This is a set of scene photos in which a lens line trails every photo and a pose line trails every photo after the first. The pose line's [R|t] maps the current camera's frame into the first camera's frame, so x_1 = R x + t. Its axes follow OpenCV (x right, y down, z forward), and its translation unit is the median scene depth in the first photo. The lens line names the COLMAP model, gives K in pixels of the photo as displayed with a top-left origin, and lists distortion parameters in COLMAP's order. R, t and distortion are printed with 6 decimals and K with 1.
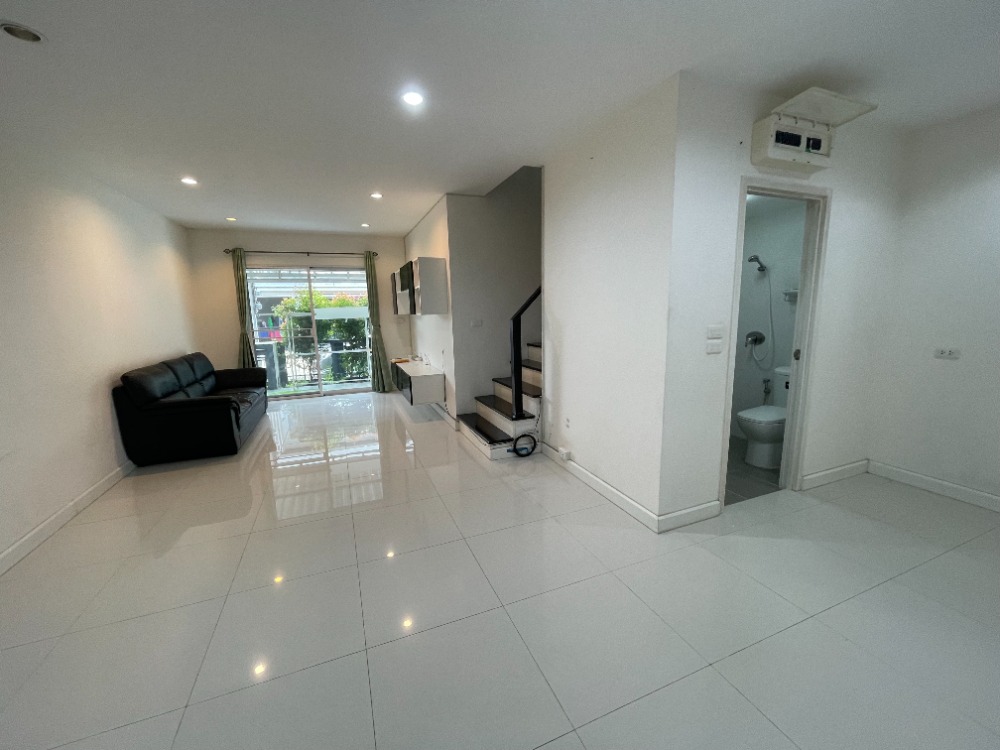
lens RADIAL K [[403.7, 0, 498.8], [0, 403.7, 375.4], [0, 0, 1]] dist [-0.013307, 0.000062]
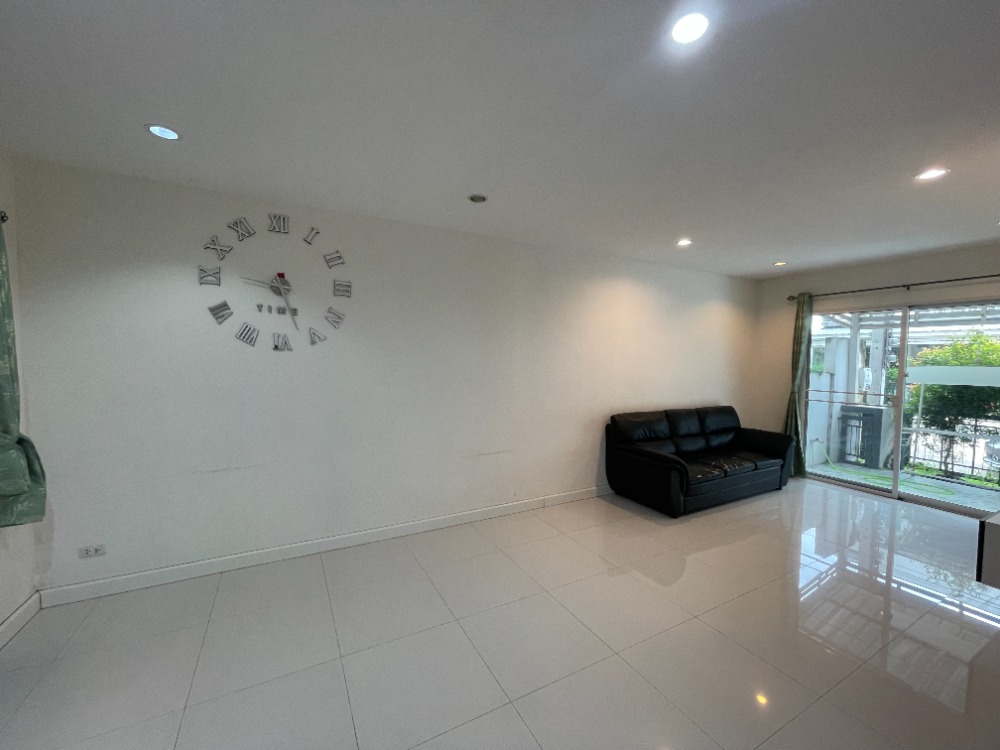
lens RADIAL K [[403.7, 0, 497.7], [0, 403.7, 377.3], [0, 0, 1]] dist [-0.013307, 0.000062]
pose [[0.101997, 0.068324, -0.992436, 0.147636], [-0.173167, 0.983626, 0.049920, -0.069891], [0.979597, 0.166766, 0.112158, 0.291825]]
